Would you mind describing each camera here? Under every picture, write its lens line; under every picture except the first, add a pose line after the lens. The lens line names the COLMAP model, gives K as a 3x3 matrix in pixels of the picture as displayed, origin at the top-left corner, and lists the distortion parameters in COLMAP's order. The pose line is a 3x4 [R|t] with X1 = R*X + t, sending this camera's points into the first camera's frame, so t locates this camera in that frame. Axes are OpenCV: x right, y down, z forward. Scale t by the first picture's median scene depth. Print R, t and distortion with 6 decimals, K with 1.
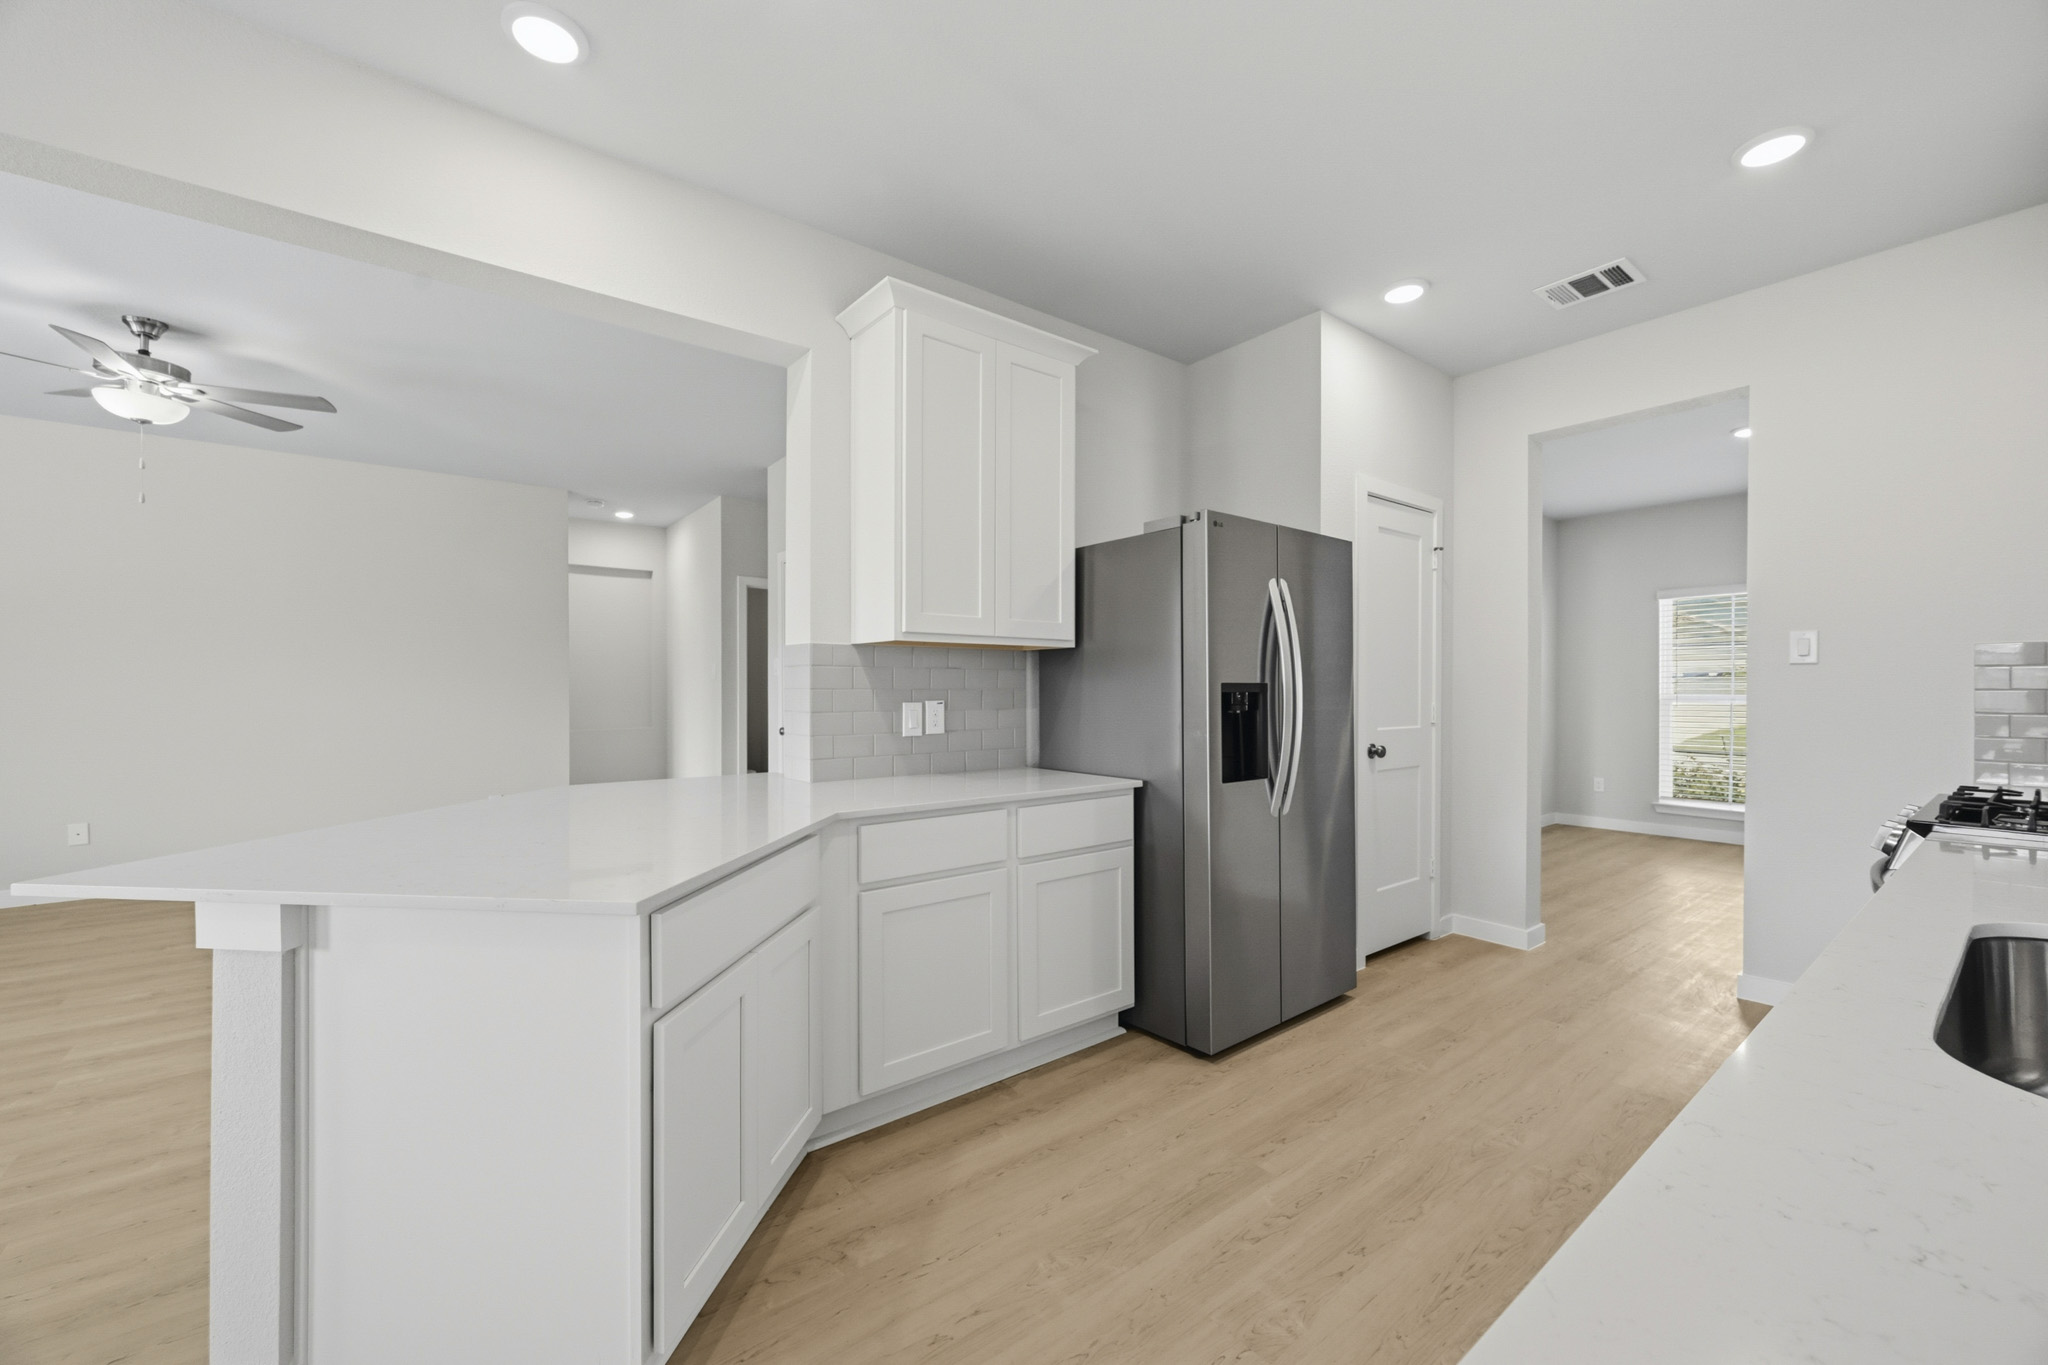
lens RADIAL K [[826.1, 0, 1024.0], [0, 826.1, 682.5], [0, 0, 1]] dist [0.003367, 0.000629]
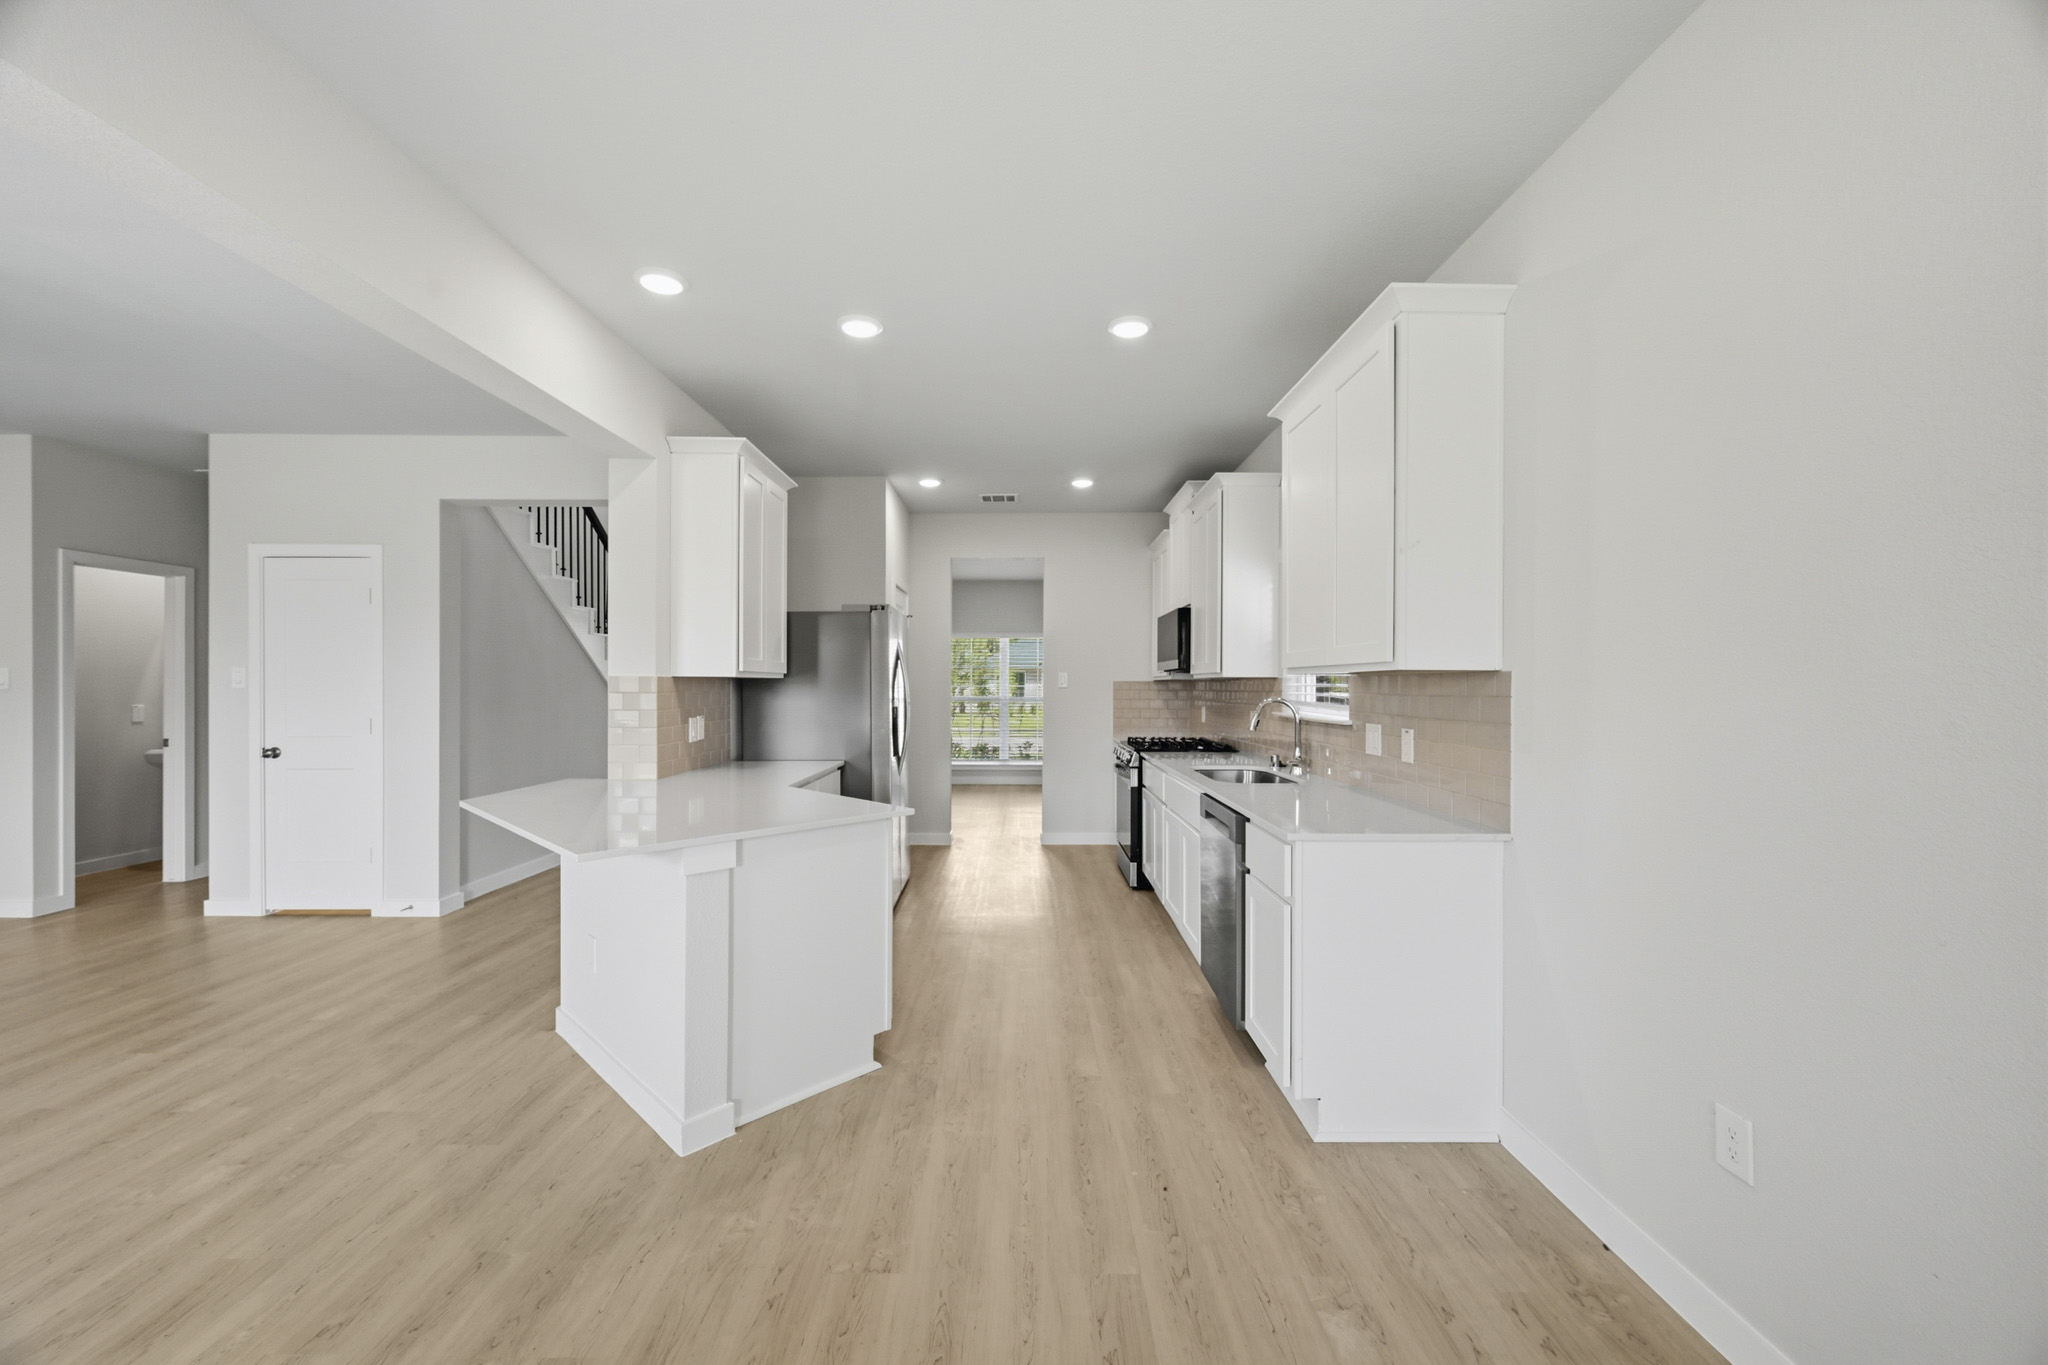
lens RADIAL K [[801.7, 0, 1024.0], [0, 801.7, 682.5], [0, 0, 1]] dist [0.000316, -0.000026]
pose [[0.614497, 0.006889, 0.788889, -0.817107], [-0.008963, 0.999958, -0.001750, -0.035006], [-0.788868, -0.005996, 0.614533, -0.241846]]
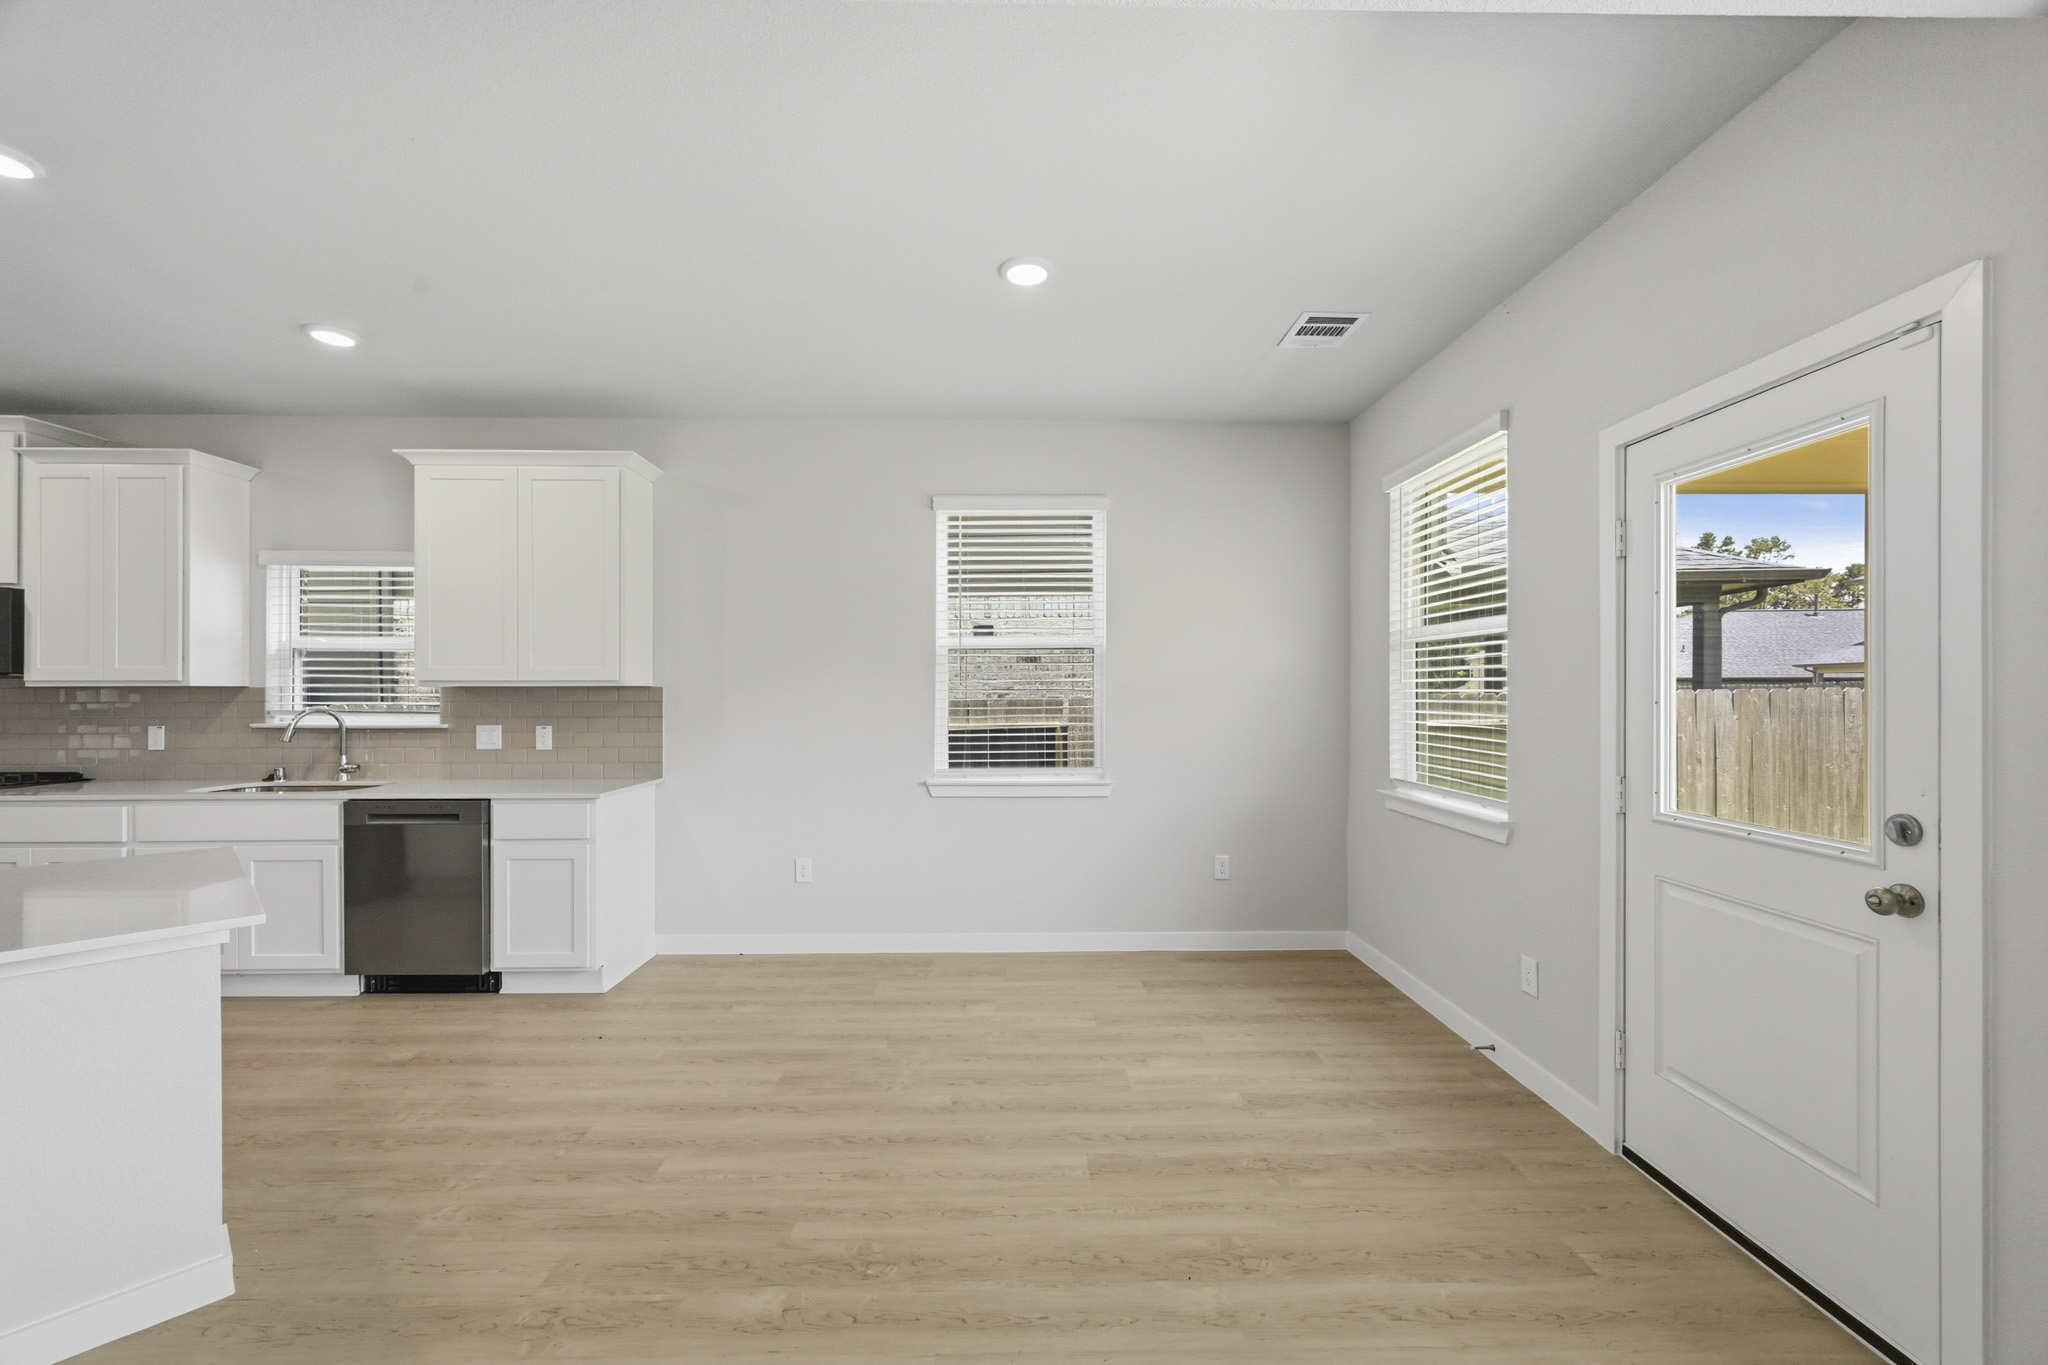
lens RADIAL K [[807.9, 0, 1023.0], [0, 807.9, 689.1], [0, 0, 1]] dist [0.000021, -0.000003]
pose [[-0.797871, 0.002807, 0.602821, -1.240464], [-0.002087, 0.999970, -0.007419, -0.039616], [-0.602824, -0.007177, -0.797842, 0.567770]]
